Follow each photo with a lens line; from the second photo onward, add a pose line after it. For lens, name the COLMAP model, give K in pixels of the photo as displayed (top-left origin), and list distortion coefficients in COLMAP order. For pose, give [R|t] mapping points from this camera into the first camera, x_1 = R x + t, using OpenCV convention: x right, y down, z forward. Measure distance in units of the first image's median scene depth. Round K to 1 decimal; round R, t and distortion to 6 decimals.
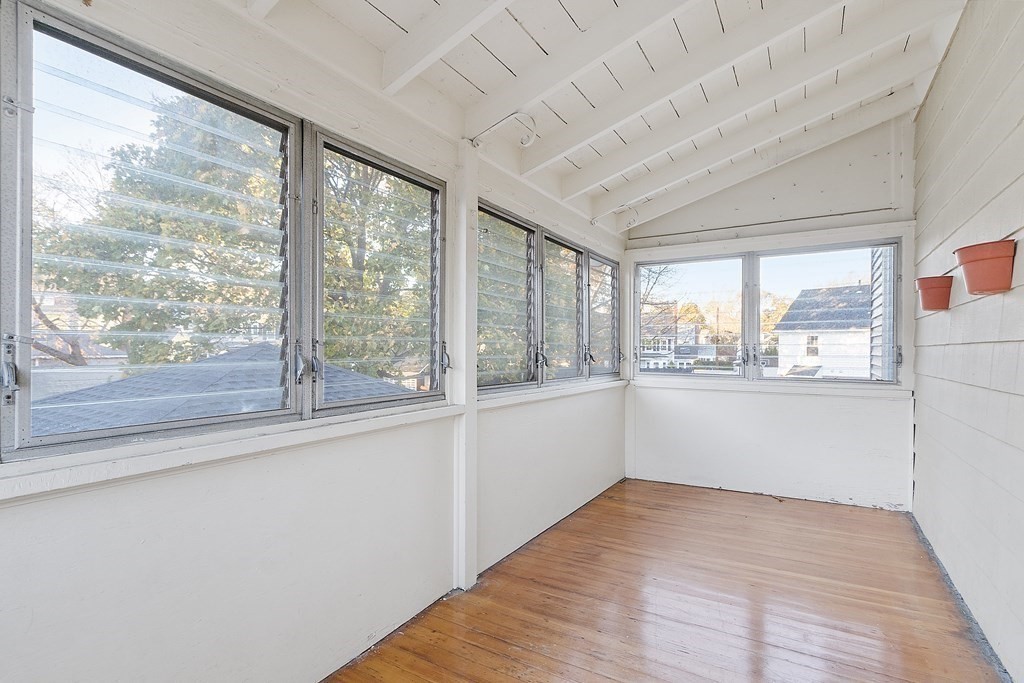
lens RADIAL K [[492.7, 0, 508.1], [0, 492.7, 349.8], [0, 0, 1]] dist [0.000787, -0.000044]
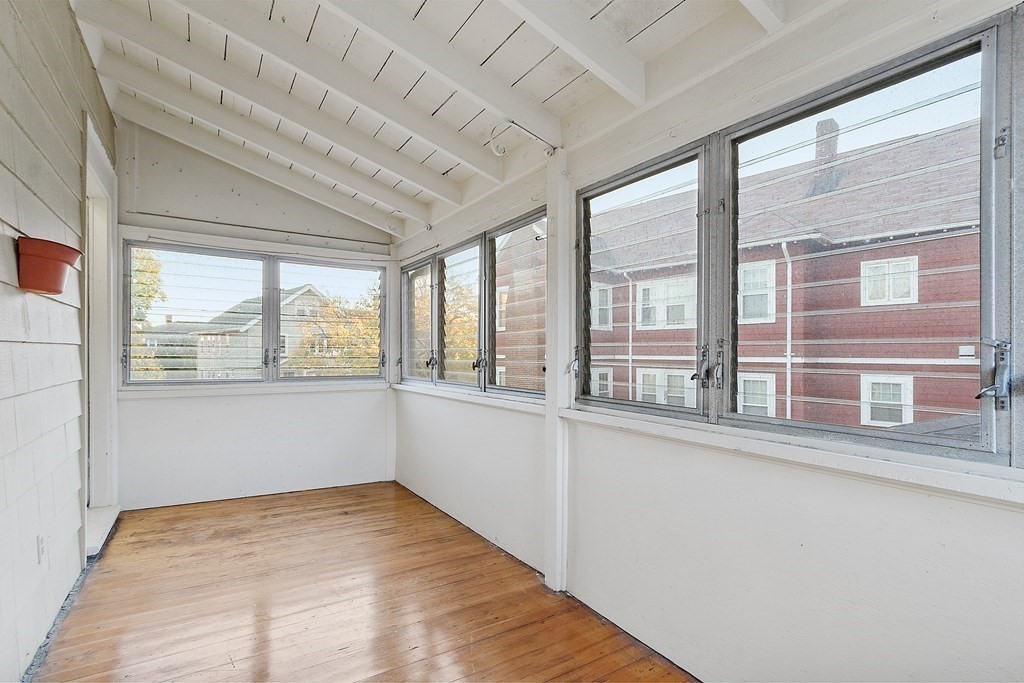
lens RADIAL K [[492.7, 0, 508.1], [0, 492.7, 349.8], [0, 0, 1]] dist [0.000787, -0.000044]
pose [[-0.445177, -0.023277, -0.895140, 0.906142], [-0.021198, 0.999656, -0.015453, 0.013349], [0.895192, 0.012096, -0.445517, 1.415034]]
